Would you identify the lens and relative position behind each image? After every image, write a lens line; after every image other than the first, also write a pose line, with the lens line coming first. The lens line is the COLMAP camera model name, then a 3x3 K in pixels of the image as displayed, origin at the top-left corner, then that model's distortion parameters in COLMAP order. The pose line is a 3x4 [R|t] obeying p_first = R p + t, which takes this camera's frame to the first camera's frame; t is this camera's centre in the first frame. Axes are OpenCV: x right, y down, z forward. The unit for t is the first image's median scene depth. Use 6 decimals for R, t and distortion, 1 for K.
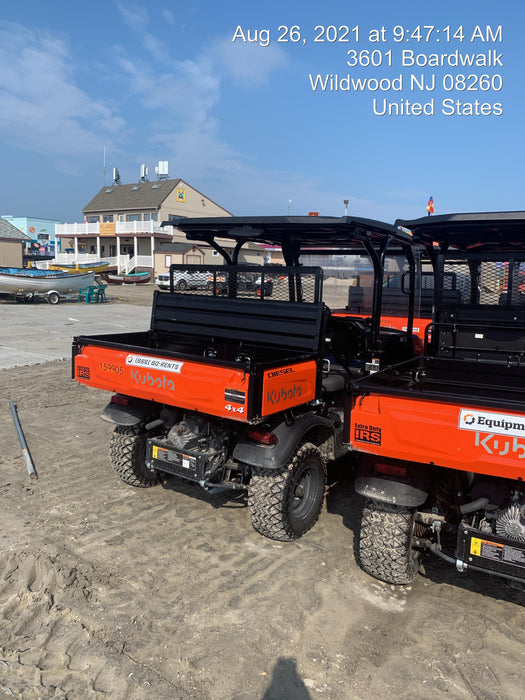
lens RADIAL K [[522.8, 0, 263.8], [0, 522.8, 334.7], [0, 0, 1]] dist [-0.002278, -0.001866]
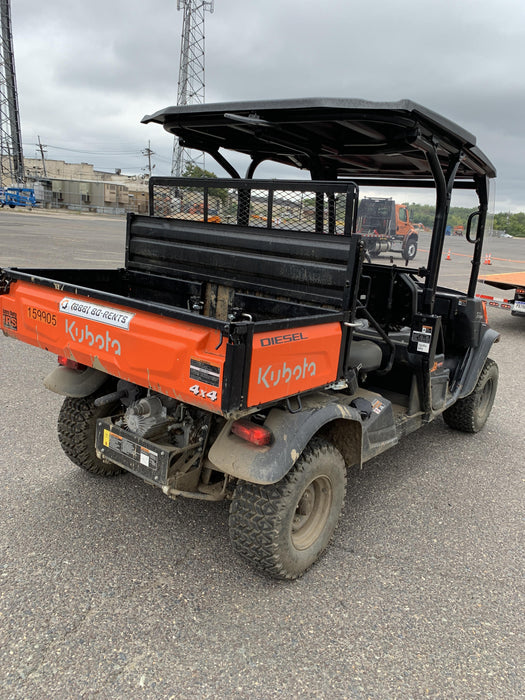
lens RADIAL K [[531.4, 0, 284.6], [0, 531.4, 350.6], [0, 0, 1]] dist [0.000929, -0.001517]
pose [[0.997675, 0.063602, -0.024494, 0.045012], [-0.060604, 0.992286, 0.108143, 0.014971], [0.031183, -0.106407, 0.993834, 0.317223]]
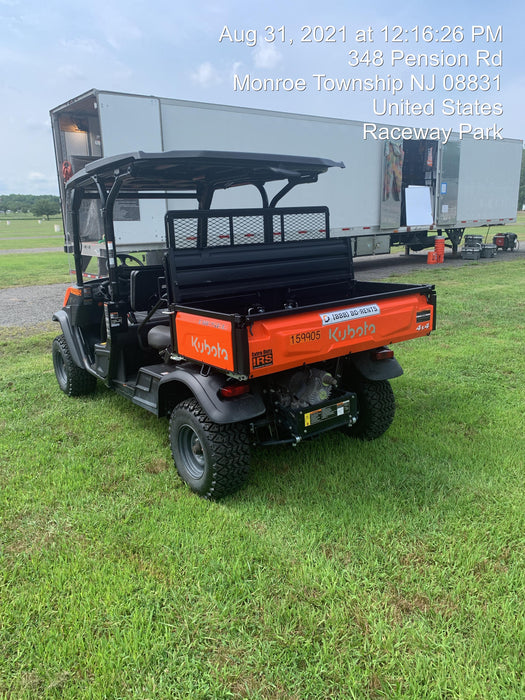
lens RADIAL K [[523.4, 0, 252.4], [0, 523.4, 352.3], [0, 0, 1]] dist [0.065724, -0.000376]
pose [[0.340322, -0.270884, 0.900446, -1.074611], [0.162812, 0.960118, 0.227301, -0.115359], [-0.926107, 0.069248, 0.370852, 0.774765]]
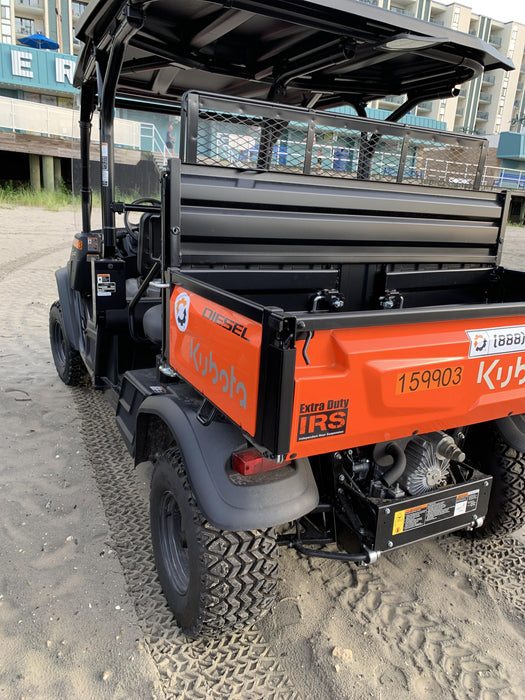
lens RADIAL K [[529.6, 0, 274.3], [0, 529.6, 349.5], [0, 0, 1]] dist [-0.004932, 0.000497]
pose [[0.467816, -0.244160, 0.849432, -0.657239], [0.054847, 0.967252, 0.247820, -0.054711], [-0.882123, -0.069345, 0.465887, 0.925067]]
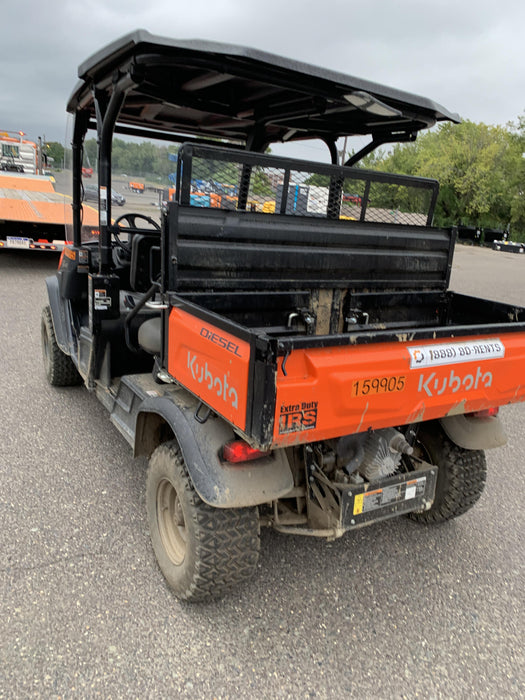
lens RADIAL K [[529.6, 0, 274.3], [0, 529.6, 349.5], [0, 0, 1]] dist [-0.004932, 0.000497]
pose [[0.420040, -0.238160, 0.875698, -0.743028], [0.034866, 0.968473, 0.246668, -0.088553], [-0.906836, -0.073078, 0.415101, 0.892942]]
